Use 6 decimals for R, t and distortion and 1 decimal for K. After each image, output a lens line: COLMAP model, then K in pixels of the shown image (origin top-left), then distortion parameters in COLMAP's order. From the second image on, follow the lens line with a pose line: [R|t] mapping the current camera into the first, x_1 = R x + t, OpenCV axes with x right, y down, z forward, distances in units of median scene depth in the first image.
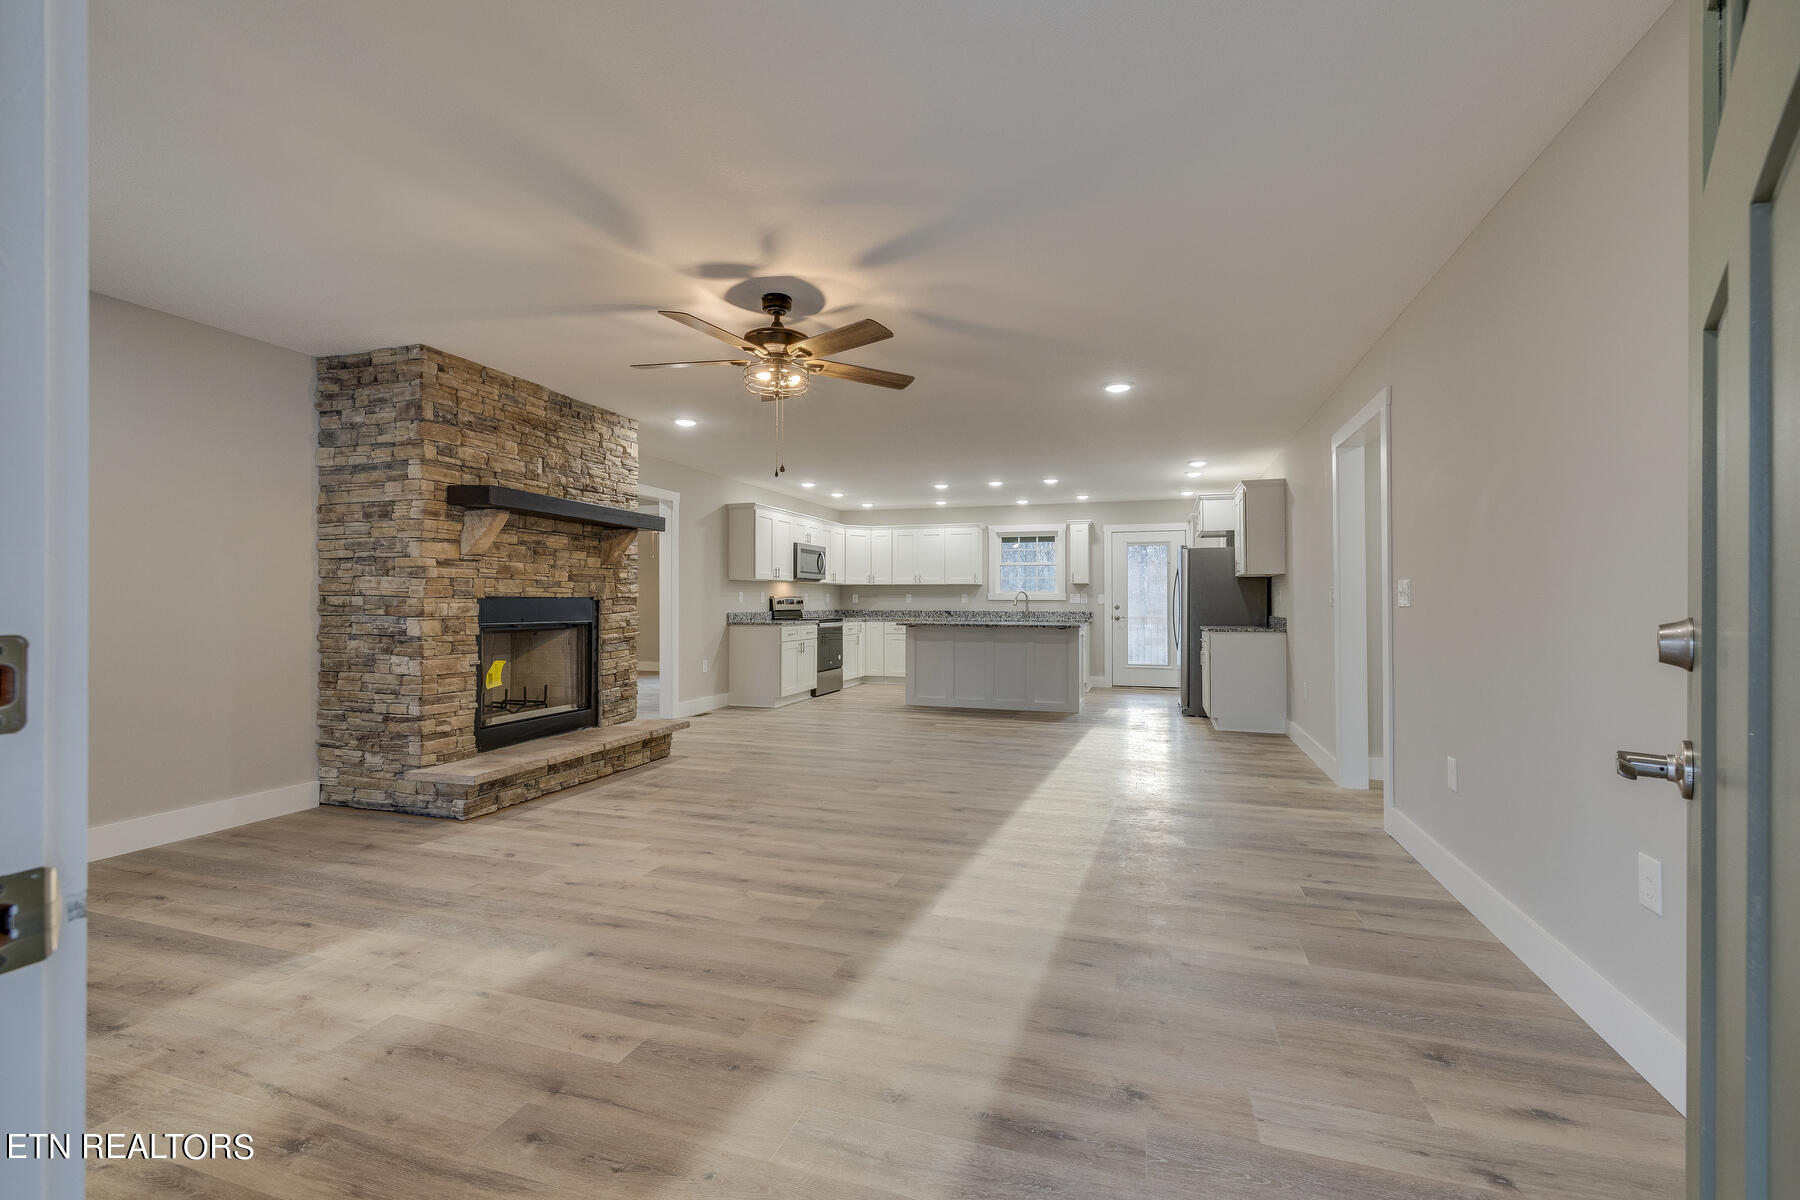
lens RADIAL K [[766.7, 0, 905.0], [0, 766.7, 597.7], [0, 0, 1]] dist [0.001172, -0.000076]
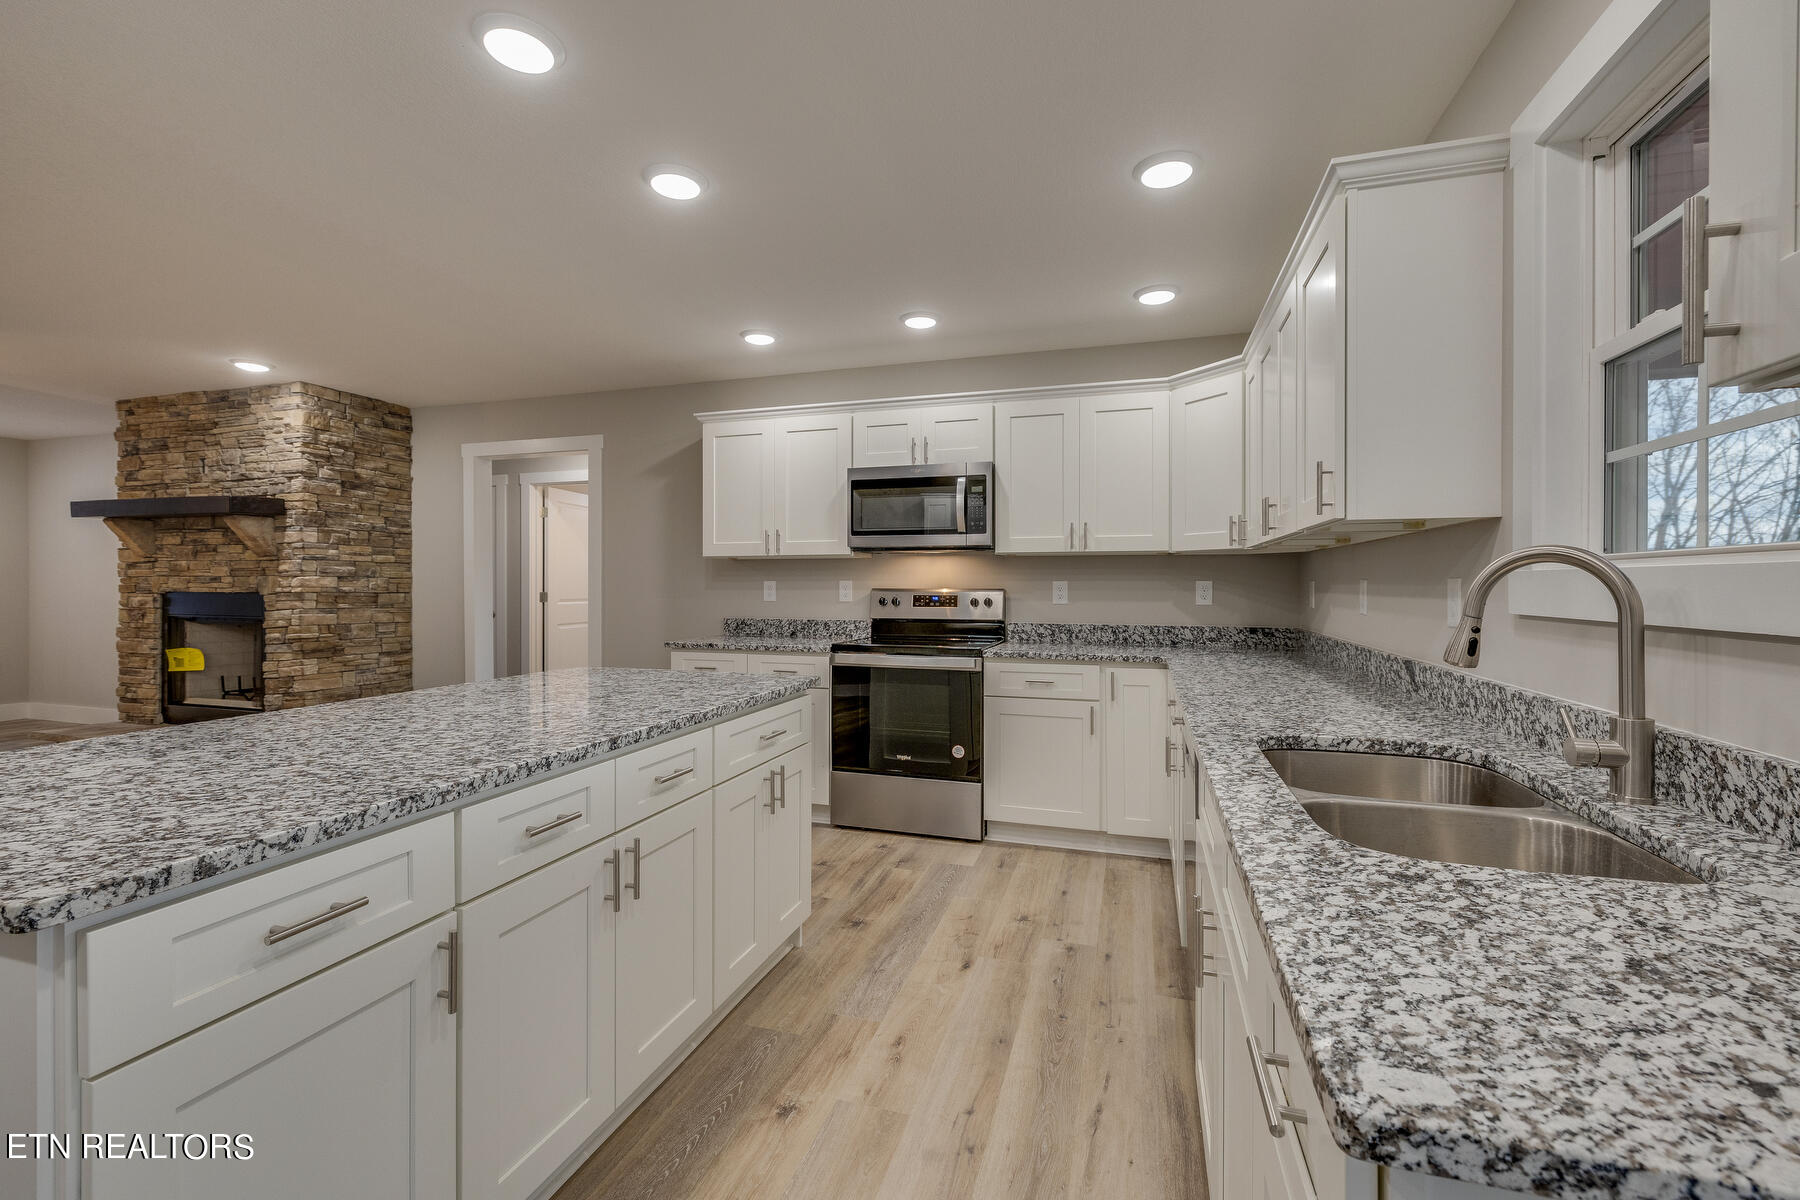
lens RADIAL K [[766.7, 0, 905.0], [0, 766.7, 597.7], [0, 0, 1]] dist [0.001172, -0.000076]
pose [[0.009215, 0.013050, -0.999872, 0.558229], [0.002600, 0.999911, 0.013074, -0.004552], [0.999954, -0.002720, 0.009181, 1.857293]]
